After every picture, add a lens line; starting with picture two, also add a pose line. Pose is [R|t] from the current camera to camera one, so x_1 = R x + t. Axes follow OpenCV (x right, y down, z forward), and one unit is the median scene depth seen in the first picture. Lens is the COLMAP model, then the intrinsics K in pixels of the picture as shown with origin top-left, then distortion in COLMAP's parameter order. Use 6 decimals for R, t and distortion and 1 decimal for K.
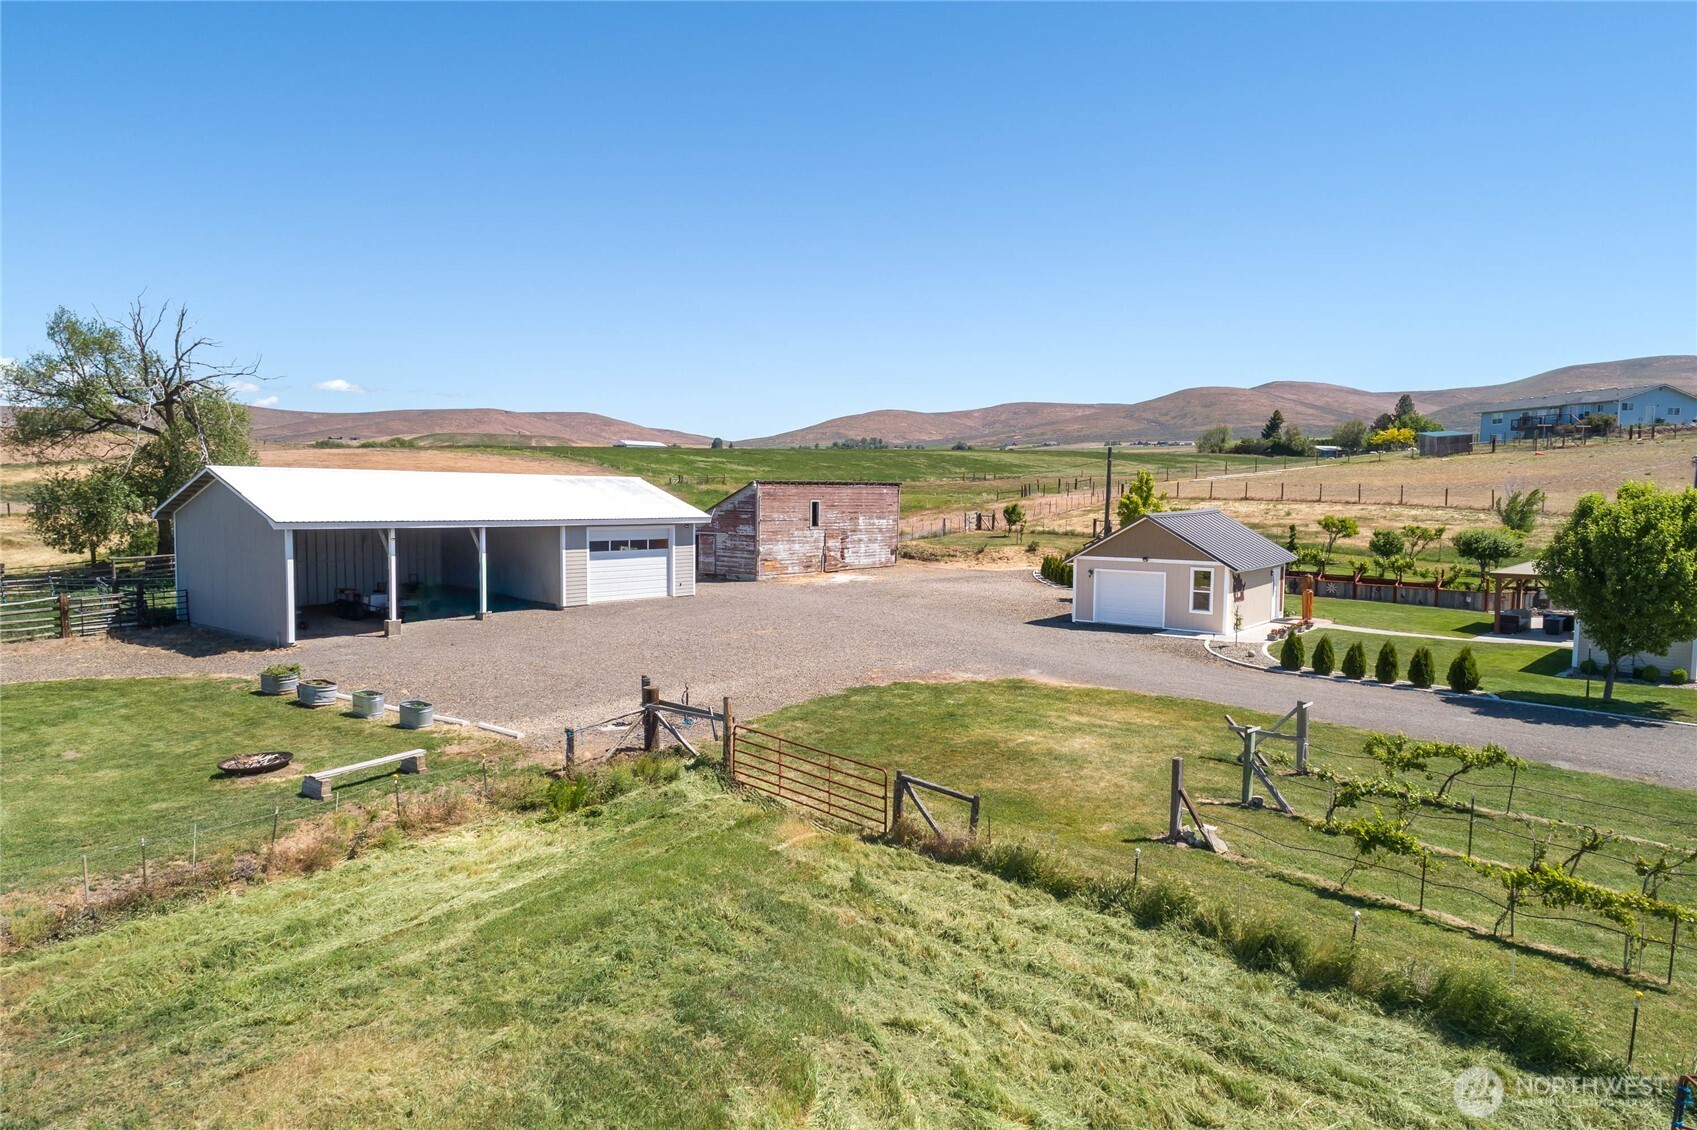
lens RADIAL K [[1093.8, 0, 857.0], [0, 1093.8, 569.4], [0, 0, 1]] dist [0.190661, -0.115934]
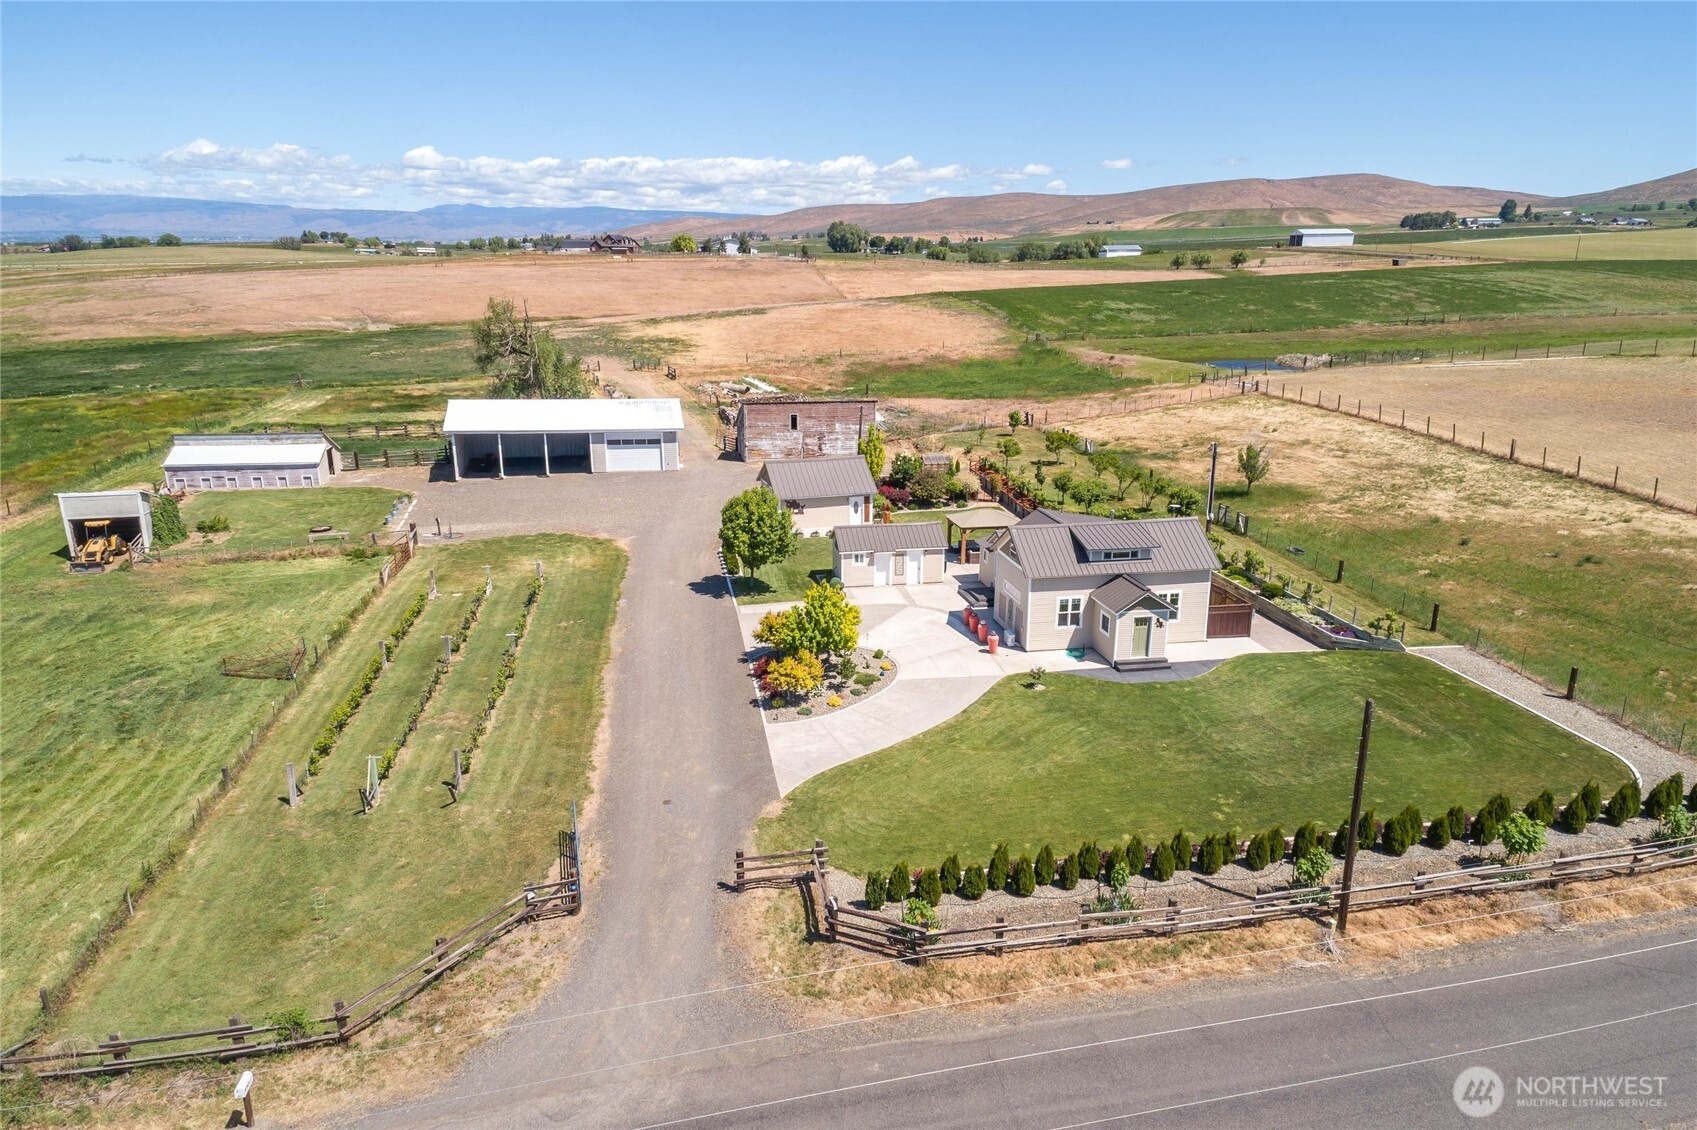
lens RADIAL K [[1093.3, 0, 848.5], [0, 1093.3, 565.0], [0, 0, 1]] dist [0.198568, -0.186588]
pose [[0.792409, 0.156857, -0.589477, 0.321246], [-0.043050, 0.978343, 0.202462, -0.055785], [0.608469, -0.135056, 0.782001, -0.077116]]
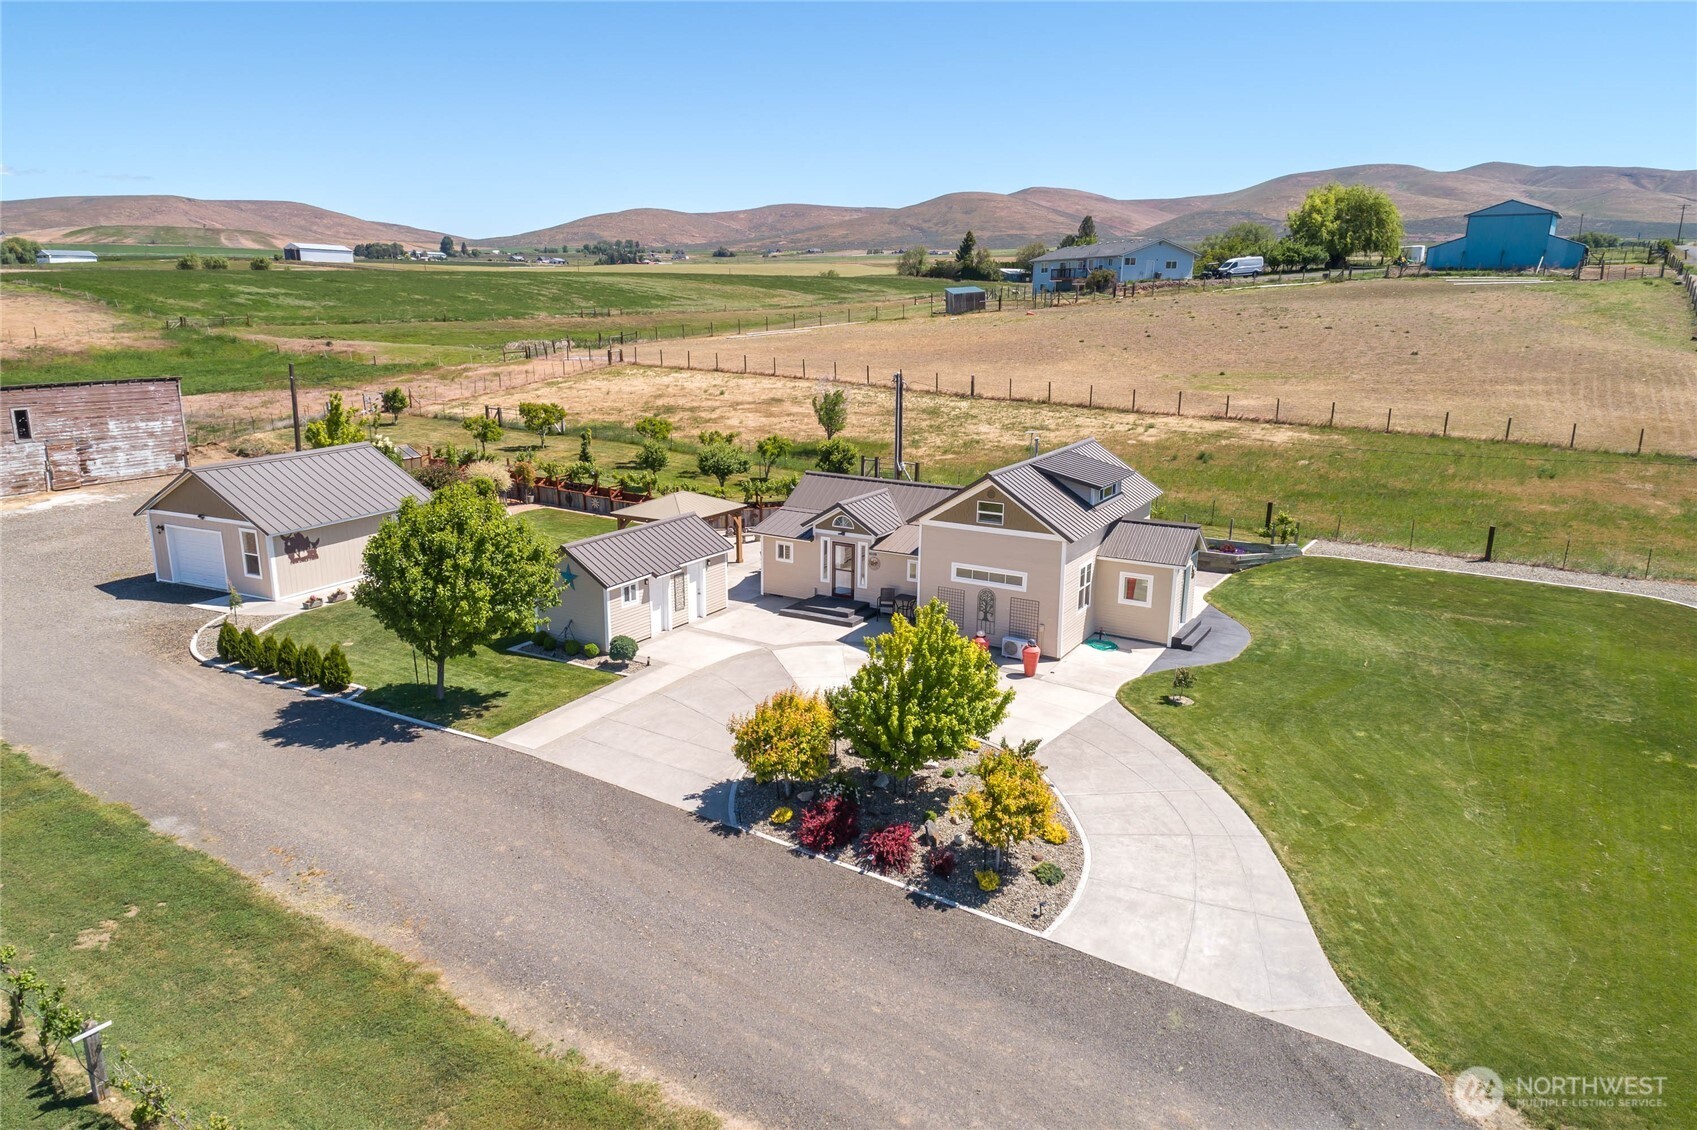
lens RADIAL K [[1093.3, 0, 848.5], [0, 1093.3, 565.0], [0, 0, 1]] dist [0.198568, -0.186588]
pose [[0.981628, -0.047494, 0.184799, 0.133102], [0.016530, 0.986052, 0.165616, -0.025509], [-0.190087, -0.159518, 0.968721, 0.000032]]
